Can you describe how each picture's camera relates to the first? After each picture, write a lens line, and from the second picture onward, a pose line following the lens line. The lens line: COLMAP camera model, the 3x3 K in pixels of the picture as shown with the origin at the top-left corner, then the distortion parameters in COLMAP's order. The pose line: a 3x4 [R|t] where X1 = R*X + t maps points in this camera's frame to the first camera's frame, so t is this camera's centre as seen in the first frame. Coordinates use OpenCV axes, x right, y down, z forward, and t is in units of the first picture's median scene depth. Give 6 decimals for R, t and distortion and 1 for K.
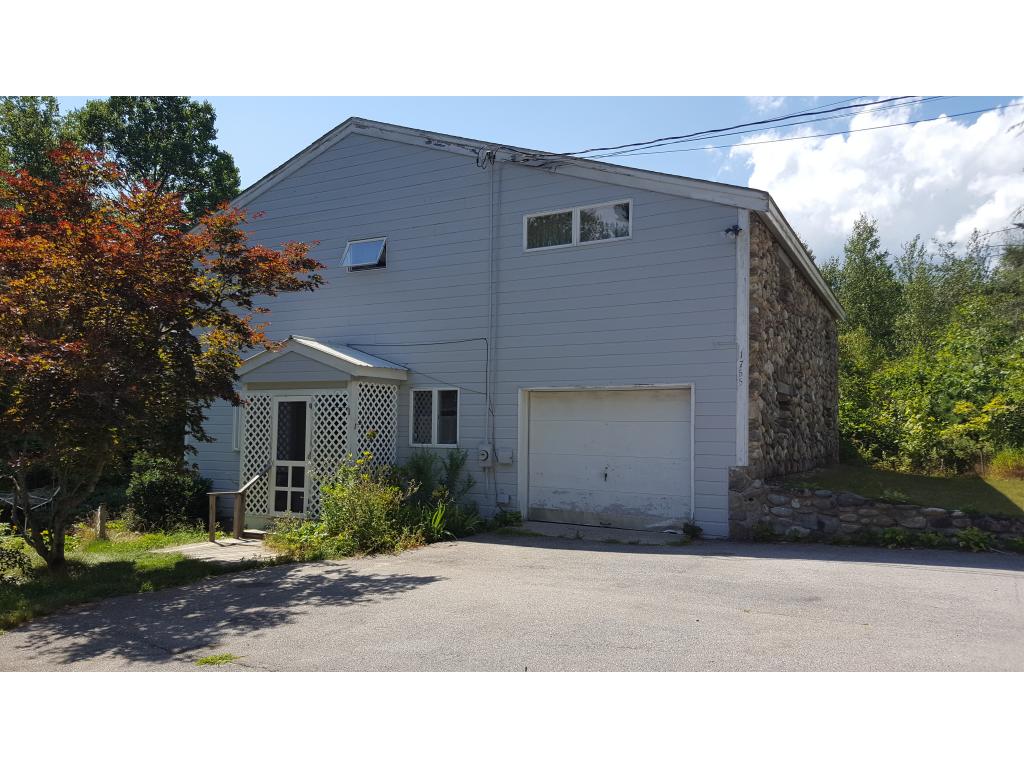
lens RADIAL K [[836.2, 0, 512.0], [0, 836.2, 384.0], [0, 0, 1]] dist [0.197299, -0.365256]
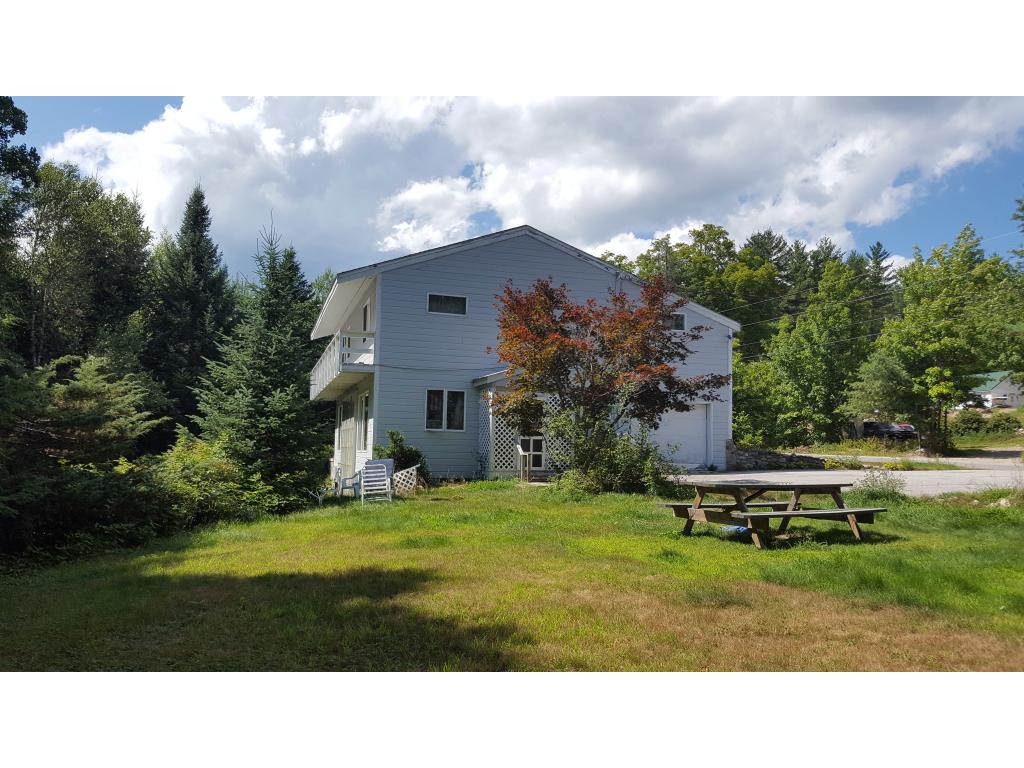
lens RADIAL K [[836.2, 0, 512.0], [0, 836.2, 384.0], [0, 0, 1]] dist [0.197299, -0.365256]
pose [[0.622107, 0.057402, 0.780825, -1.632098], [-0.060466, 0.997853, -0.025181, 0.034217], [-0.780594, -0.031548, 0.624242, 0.017422]]
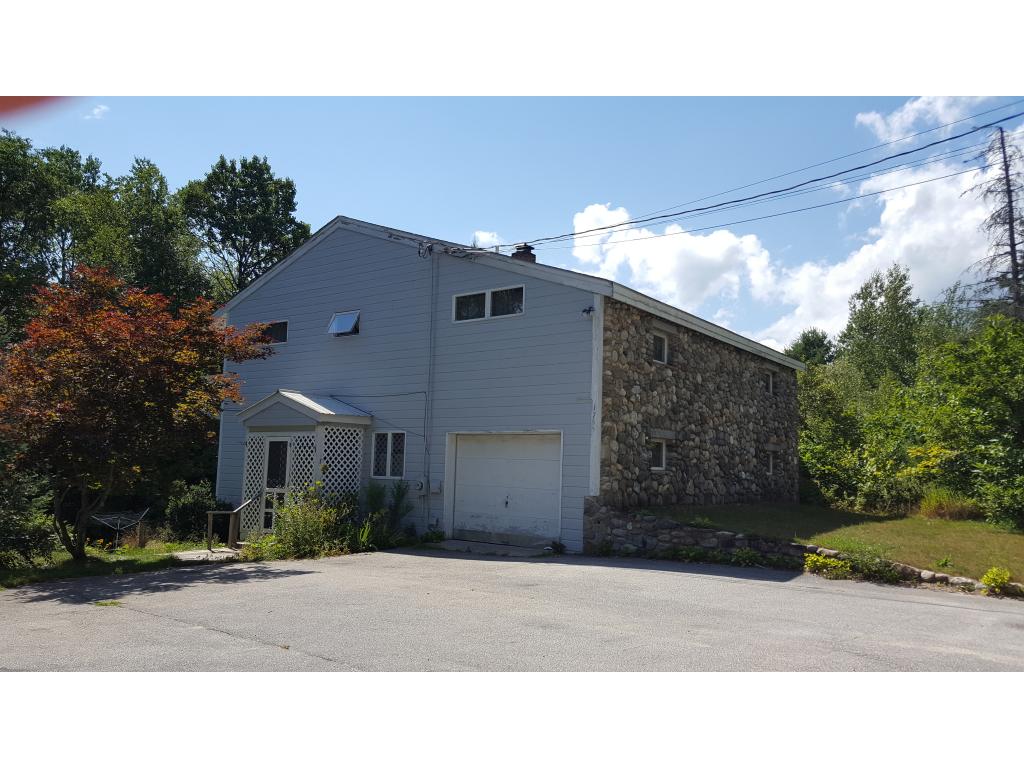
lens RADIAL K [[836.2, 0, 512.0], [0, 836.2, 384.0], [0, 0, 1]] dist [0.197299, -0.365256]
pose [[0.990582, 0.000531, -0.136917, 0.273527], [-0.006649, 0.998999, -0.044228, -0.011732], [0.136756, 0.044722, 0.989595, -0.225038]]
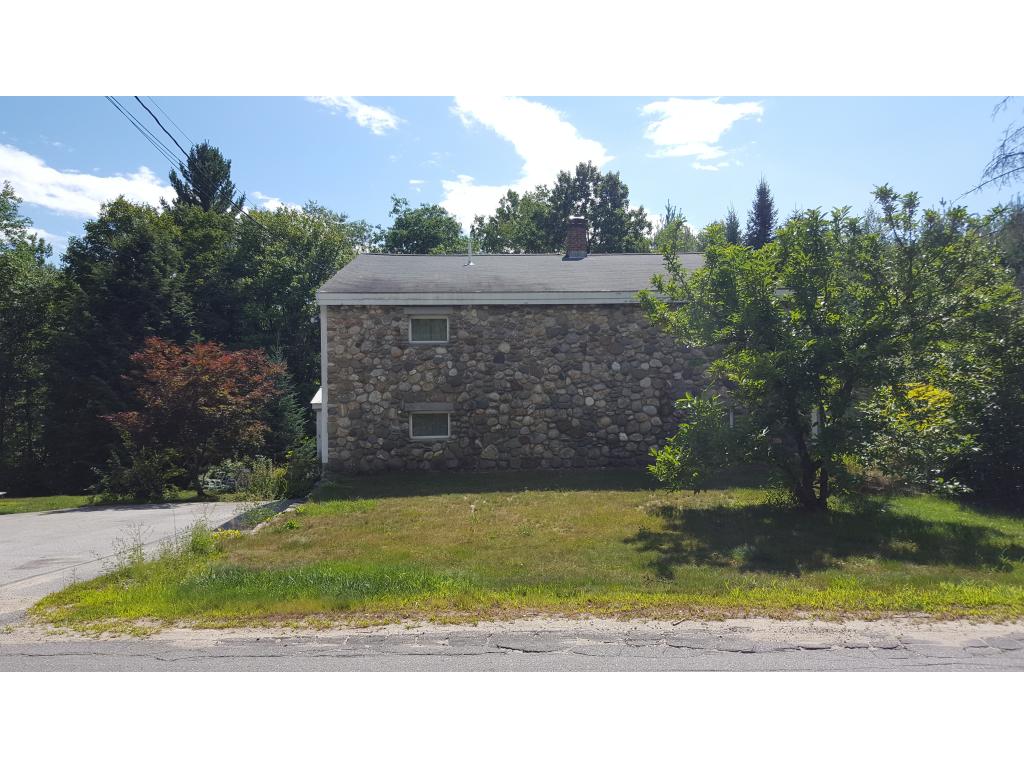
lens RADIAL K [[836.2, 0, 512.0], [0, 836.2, 384.0], [0, 0, 1]] dist [0.197299, -0.365256]
pose [[0.448366, -0.086717, -0.889634, 1.583175], [0.076097, 0.995373, -0.058672, 0.058341], [0.890605, -0.041393, 0.452890, 0.509332]]
